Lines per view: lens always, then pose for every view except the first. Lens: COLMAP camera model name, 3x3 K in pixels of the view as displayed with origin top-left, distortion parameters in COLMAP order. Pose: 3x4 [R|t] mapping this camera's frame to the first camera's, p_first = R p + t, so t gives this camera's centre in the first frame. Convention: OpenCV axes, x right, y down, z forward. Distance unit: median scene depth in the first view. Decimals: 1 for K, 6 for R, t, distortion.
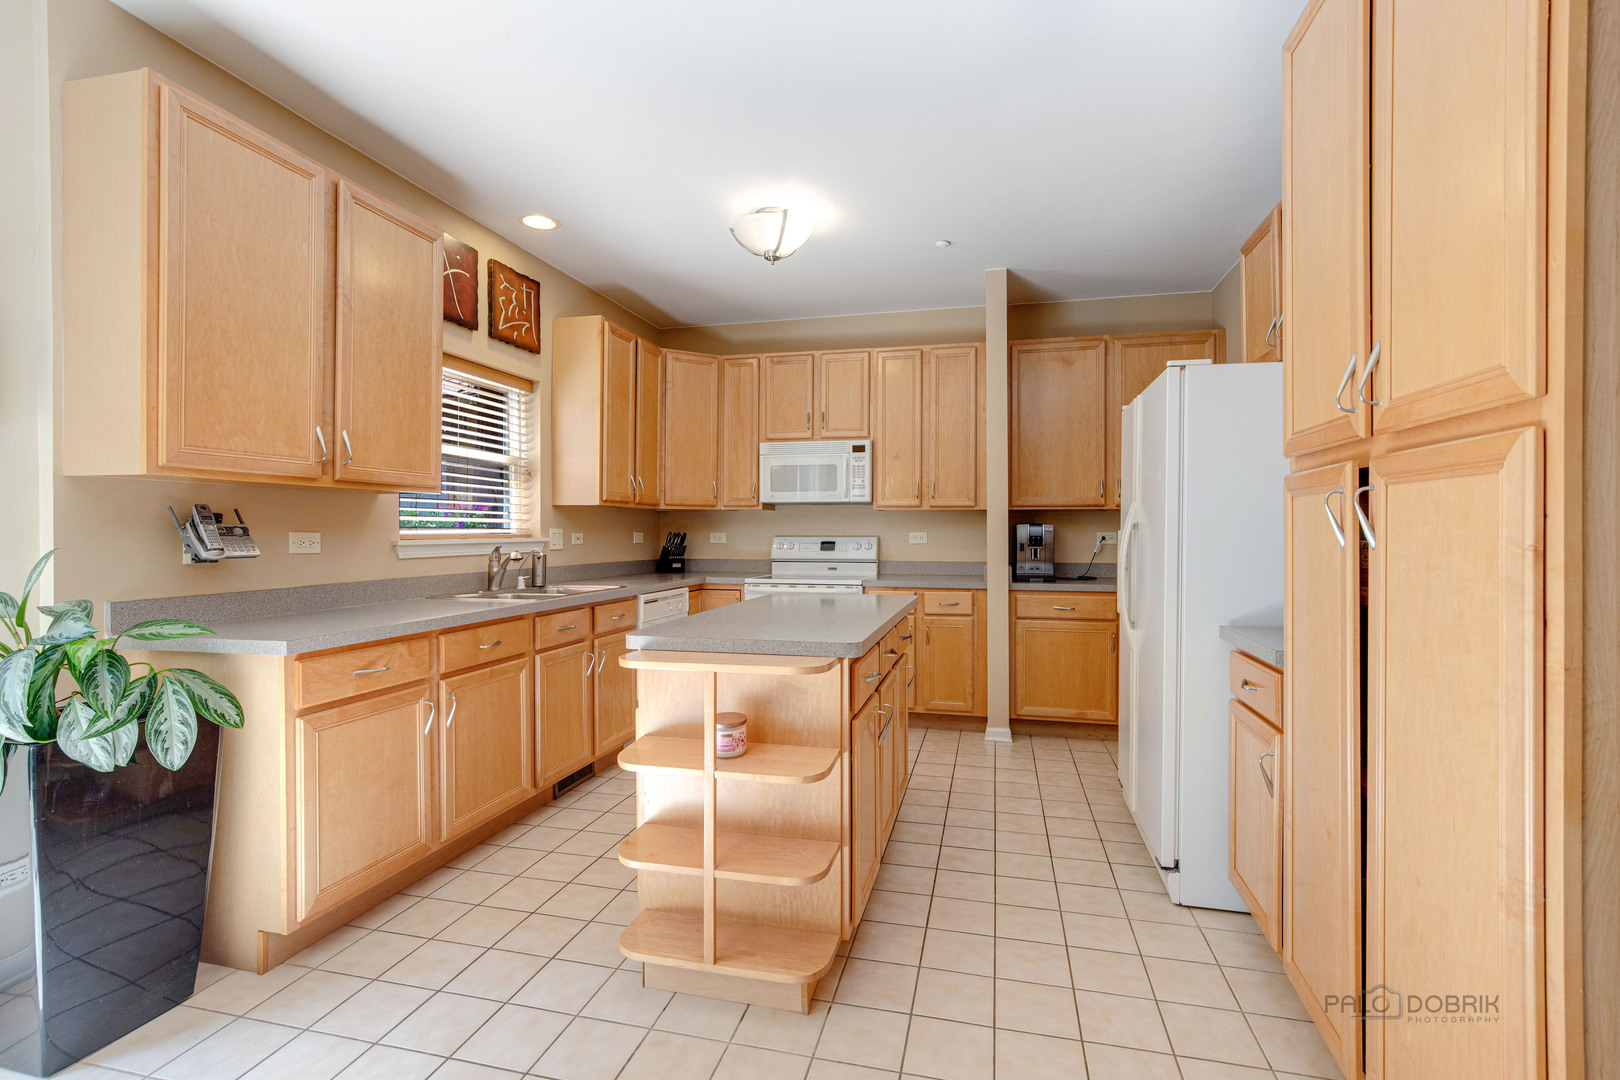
lens RADIAL K [[735.0, 0, 806.1], [0, 735.0, 532.3], [0, 0, 1]] dist [-0.009983, 0.002338]
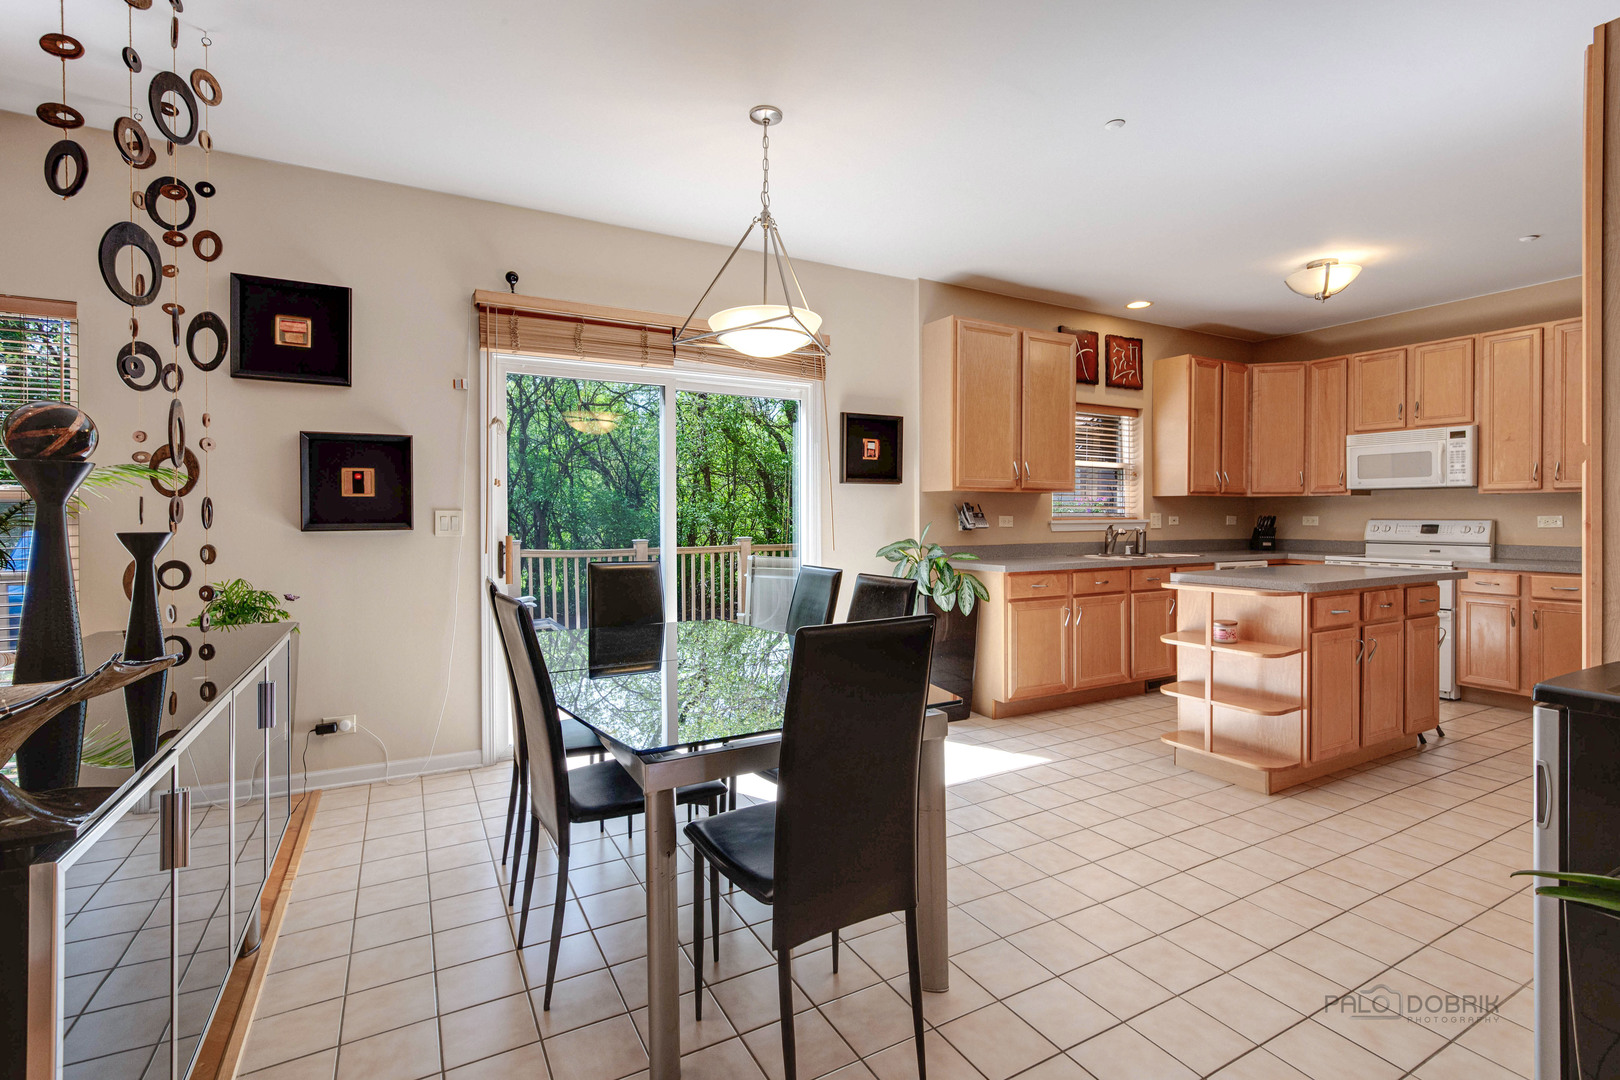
lens RADIAL K [[735.0, 0, 832.7], [0, 735.0, 519.3], [0, 0, 1]] dist [-0.009983, 0.002338]
pose [[0.701871, 0.002637, -0.712299, 0.235846], [0.000167, 0.999993, 0.003867, 0.001181], [0.712304, -0.002833, 0.701865, -0.437056]]
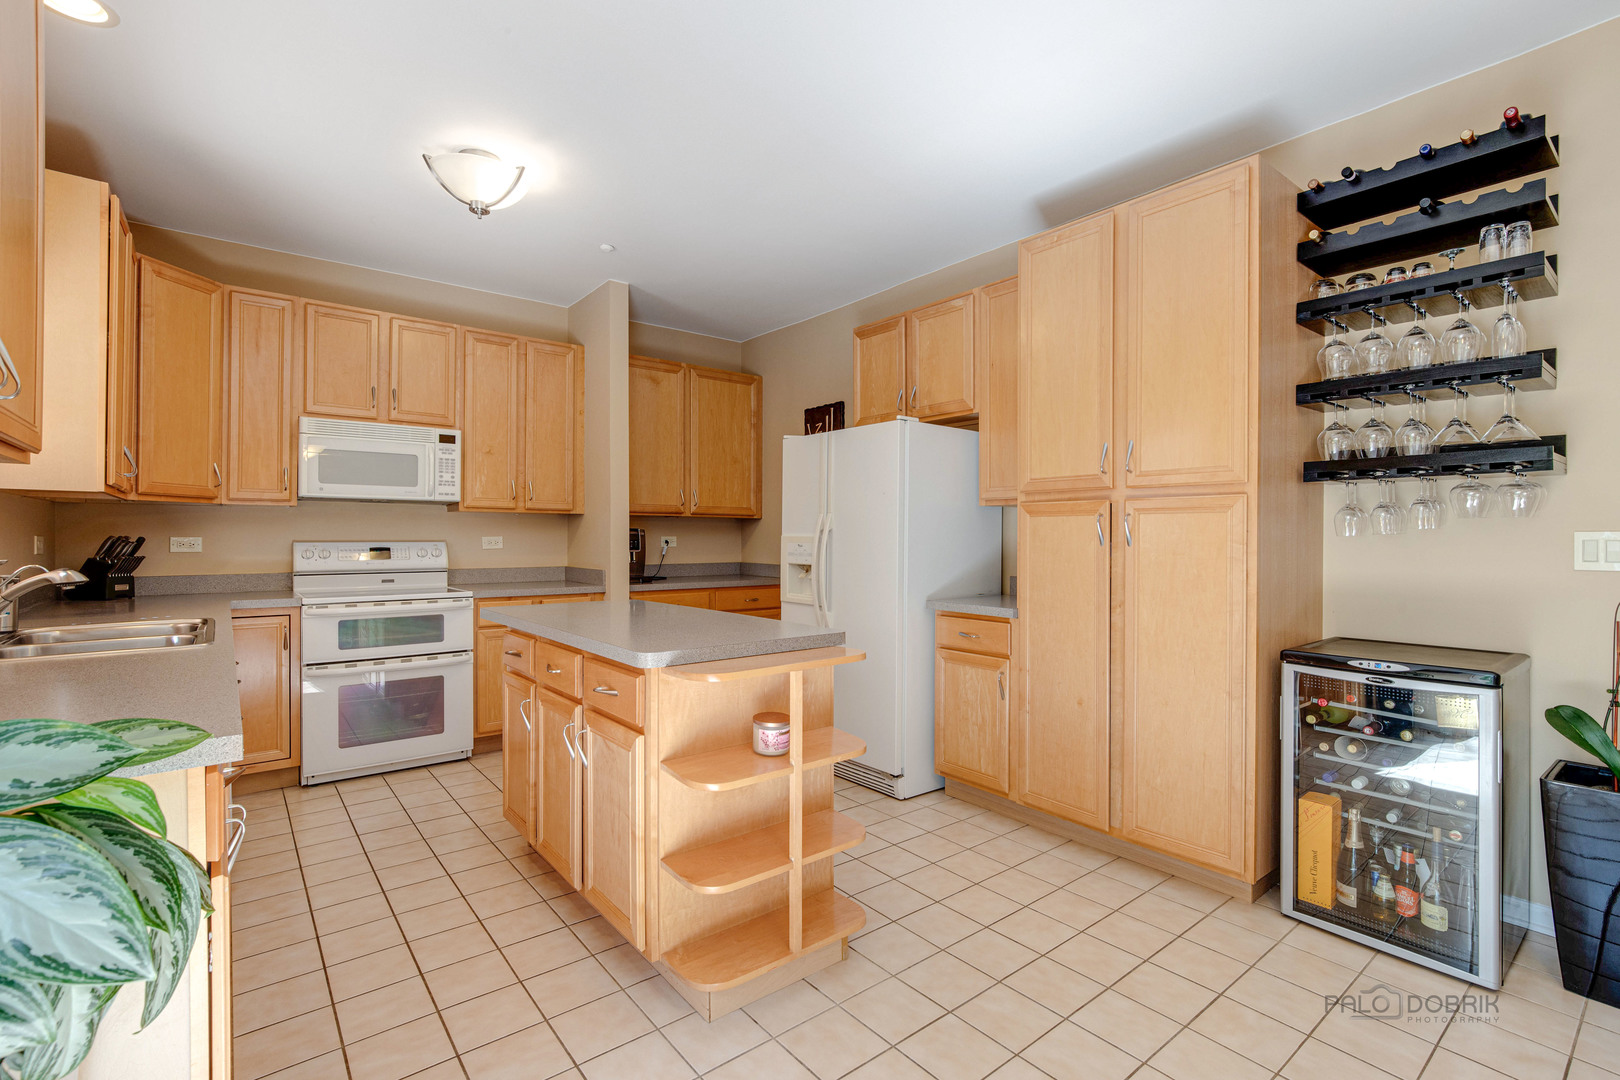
lens RADIAL K [[735.0, 0, 839.9], [0, 735.0, 537.7], [0, 0, 1]] dist [-0.009983, 0.002338]
pose [[0.598151, -0.000381, 0.801384, -0.430300], [-0.001359, 0.999998, 0.001490, -0.000520], [-0.801383, -0.001980, 0.598149, 0.151482]]
